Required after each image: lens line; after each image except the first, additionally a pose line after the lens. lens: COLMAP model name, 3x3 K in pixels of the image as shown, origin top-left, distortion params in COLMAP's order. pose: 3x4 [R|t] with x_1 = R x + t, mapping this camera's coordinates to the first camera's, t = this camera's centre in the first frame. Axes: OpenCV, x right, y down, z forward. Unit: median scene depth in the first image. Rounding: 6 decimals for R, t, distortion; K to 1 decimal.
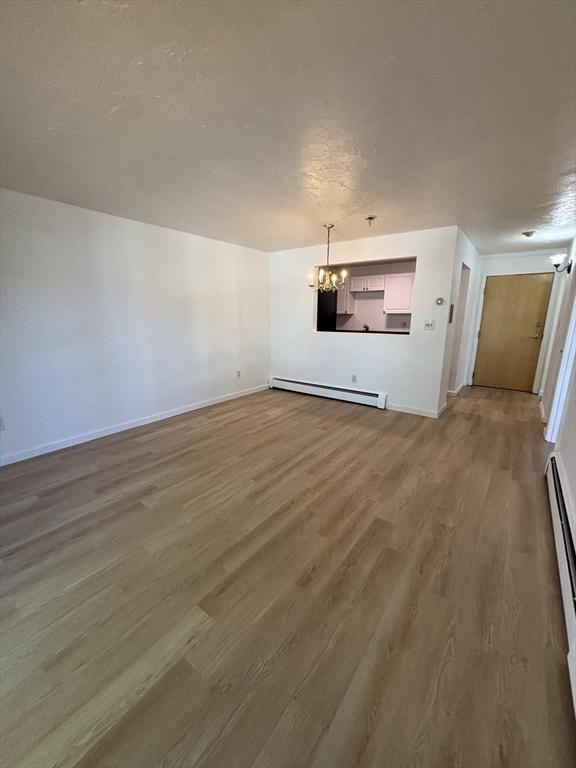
lens RADIAL K [[309.9, 0, 286.7], [0, 309.9, 384.8], [0, 0, 1]] dist [0.029771, -0.000011]
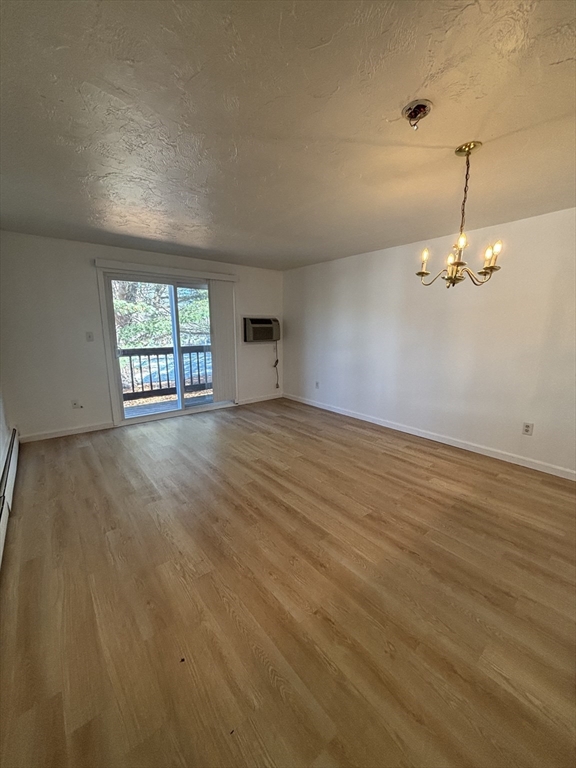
lens RADIAL K [[309.9, 0, 286.7], [0, 309.9, 384.8], [0, 0, 1]] dist [0.029771, -0.000011]
pose [[-0.252944, 0.179407, -0.950701, 0.780908], [-0.218063, 0.946798, 0.236688, -0.235366], [0.942586, 0.267181, -0.200365, 1.003496]]
